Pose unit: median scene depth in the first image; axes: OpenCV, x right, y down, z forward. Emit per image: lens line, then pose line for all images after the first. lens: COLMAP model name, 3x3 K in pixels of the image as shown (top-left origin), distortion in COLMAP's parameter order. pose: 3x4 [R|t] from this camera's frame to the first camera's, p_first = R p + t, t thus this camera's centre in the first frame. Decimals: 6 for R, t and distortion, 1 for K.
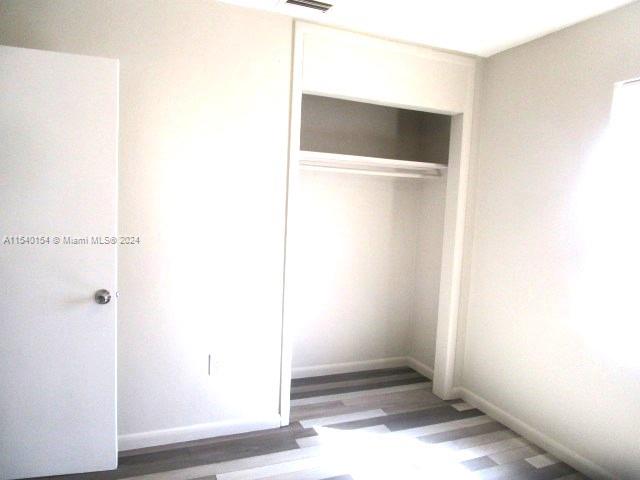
lens RADIAL K [[453.3, 0, 320.0], [0, 453.3, 240.0], [0, 0, 1]] dist [-0.028798, -0.000356]
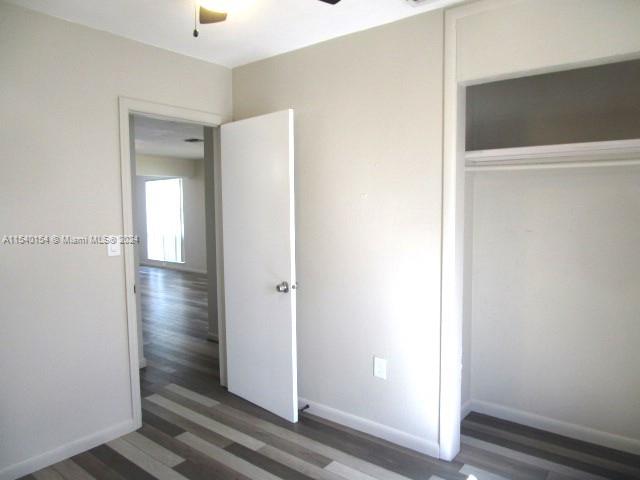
lens RADIAL K [[453.3, 0, 320.0], [0, 453.3, 240.0], [0, 0, 1]] dist [-0.028798, -0.000356]
pose [[0.492783, 0.018364, -0.869959, 0.635535], [-0.042707, 0.999083, -0.003101, -0.011953], [0.869104, 0.038681, 0.493115, 0.366247]]
